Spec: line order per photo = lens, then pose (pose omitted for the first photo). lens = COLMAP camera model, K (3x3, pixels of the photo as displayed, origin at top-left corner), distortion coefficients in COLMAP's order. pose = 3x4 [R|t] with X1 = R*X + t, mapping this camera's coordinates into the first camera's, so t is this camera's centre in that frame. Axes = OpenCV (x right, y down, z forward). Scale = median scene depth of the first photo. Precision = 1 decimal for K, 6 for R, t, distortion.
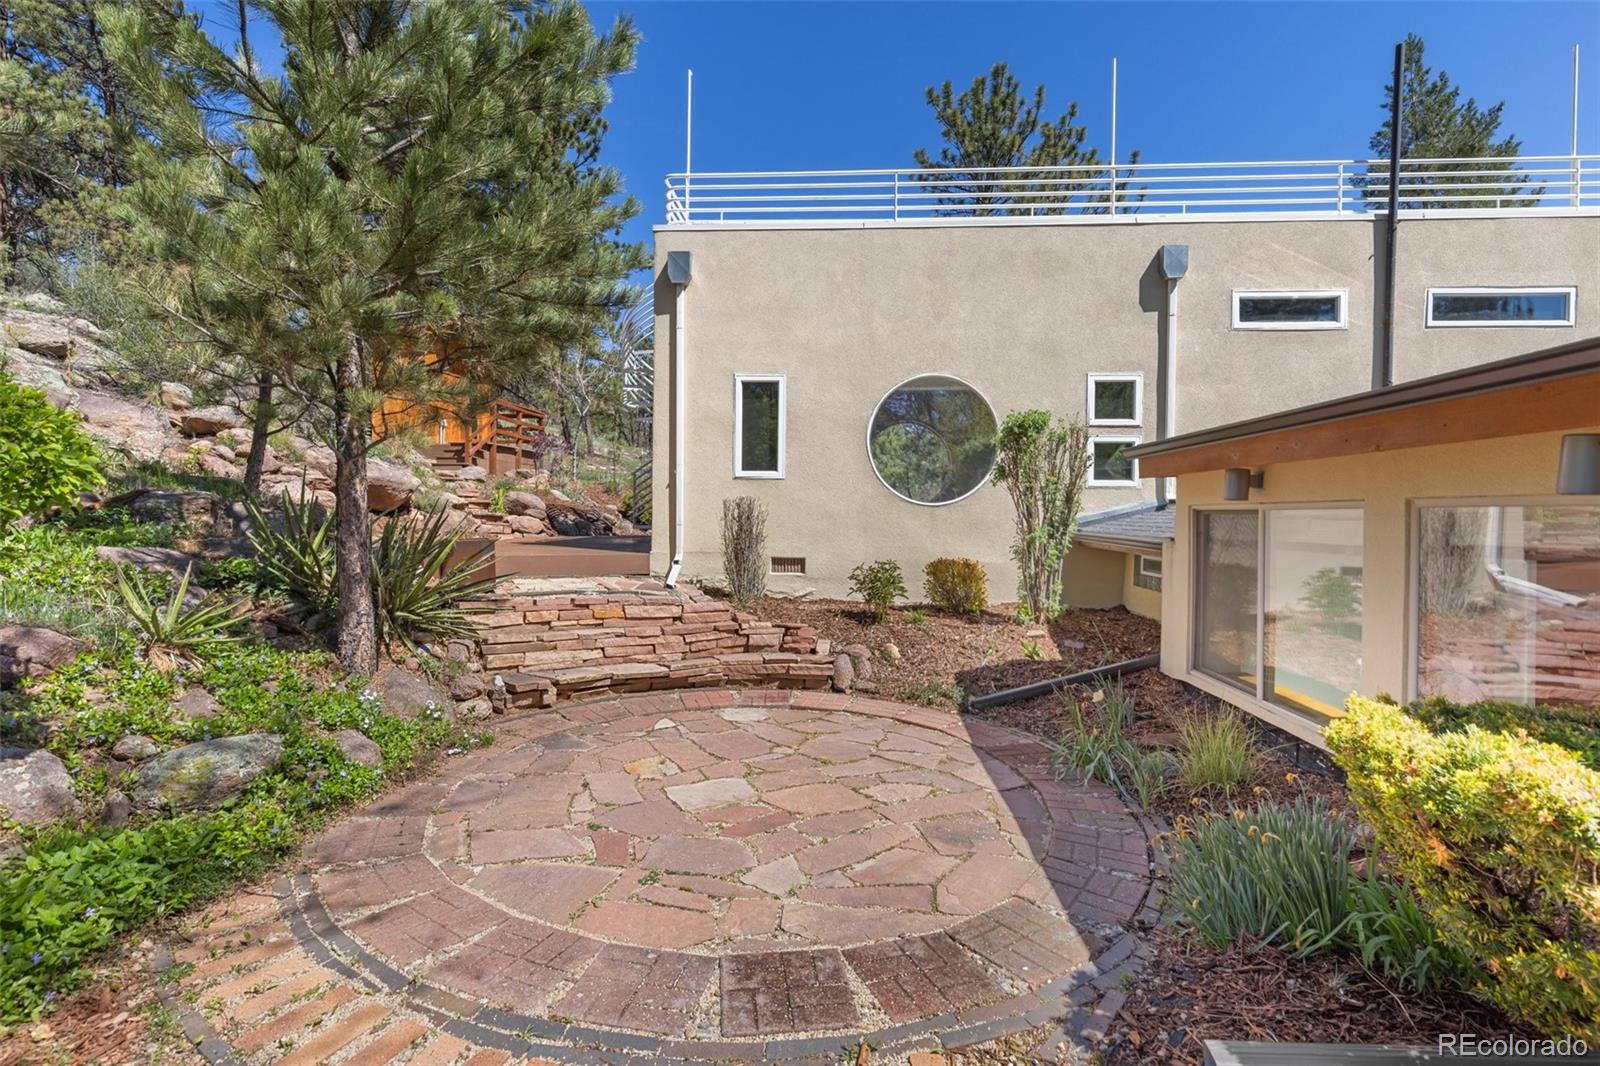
lens RADIAL K [[720.1, 0, 798.9], [0, 720.1, 522.4], [0, 0, 1]] dist [-0.000442, -0.000233]
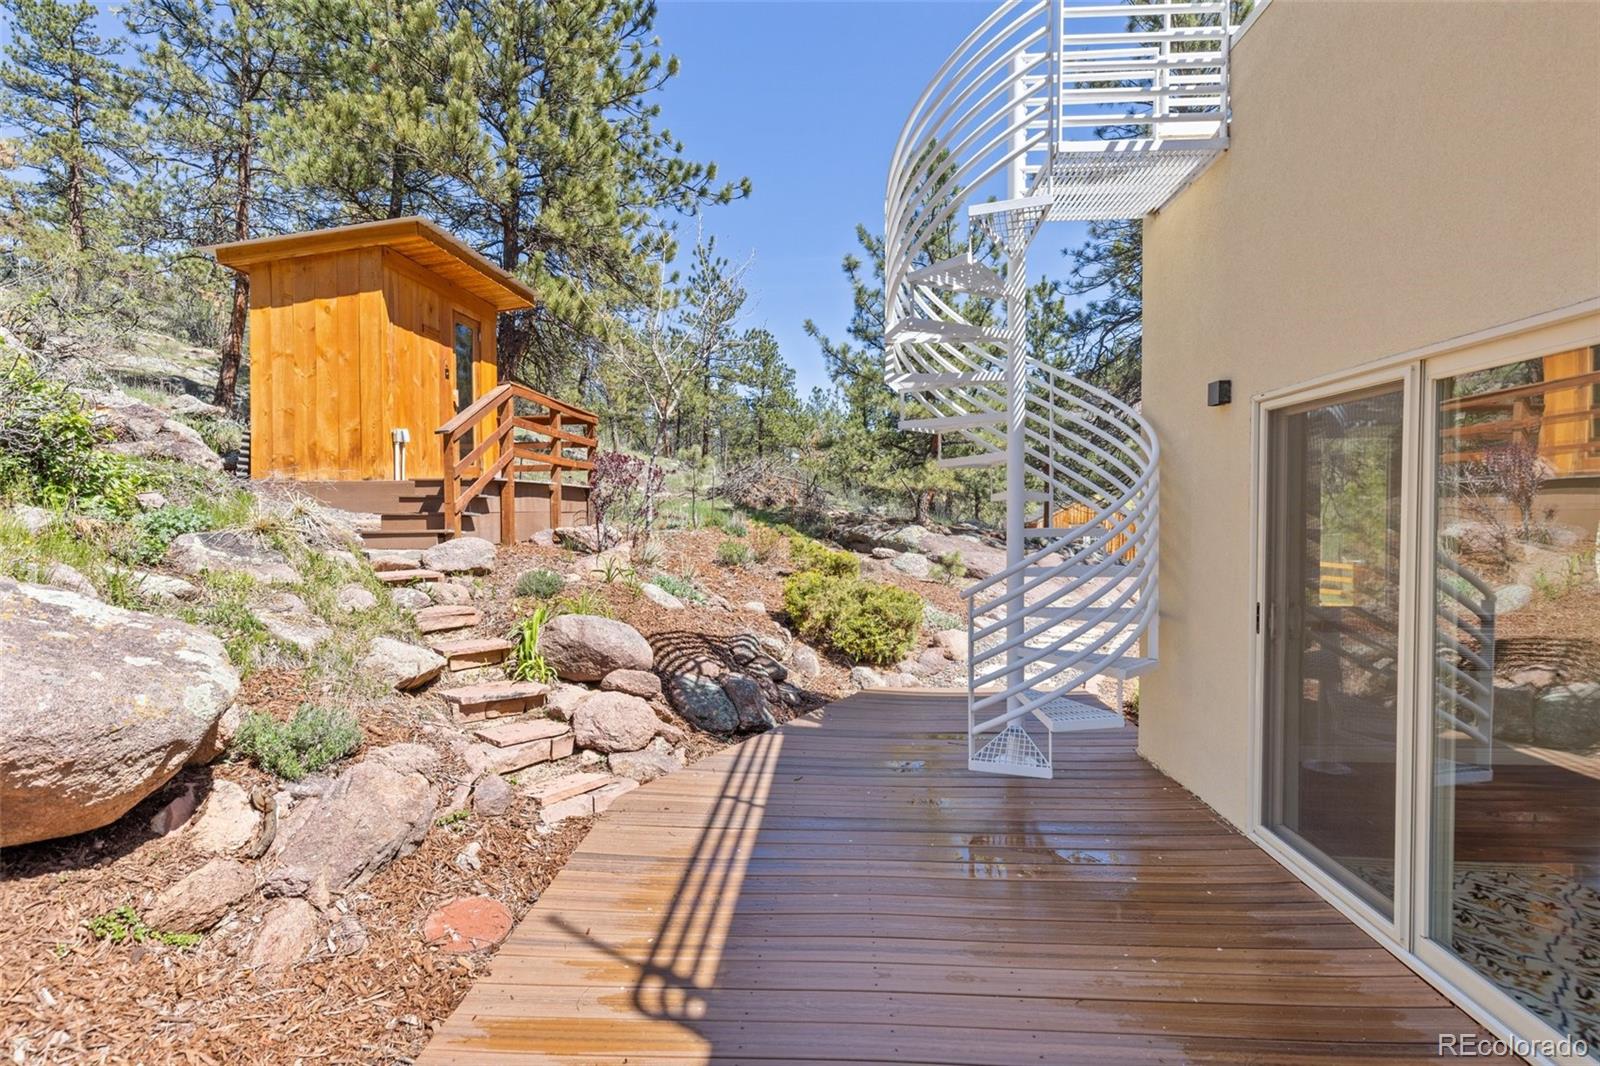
lens RADIAL K [[720.1, 0, 806.2], [0, 720.1, 533.0], [0, 0, 1]] dist [-0.000442, -0.000233]
pose [[0.999886, -0.013693, 0.006441, -0.246963], [0.013644, 0.999879, 0.007502, -0.079621], [-0.006543, -0.007414, 0.999951, 0.560347]]
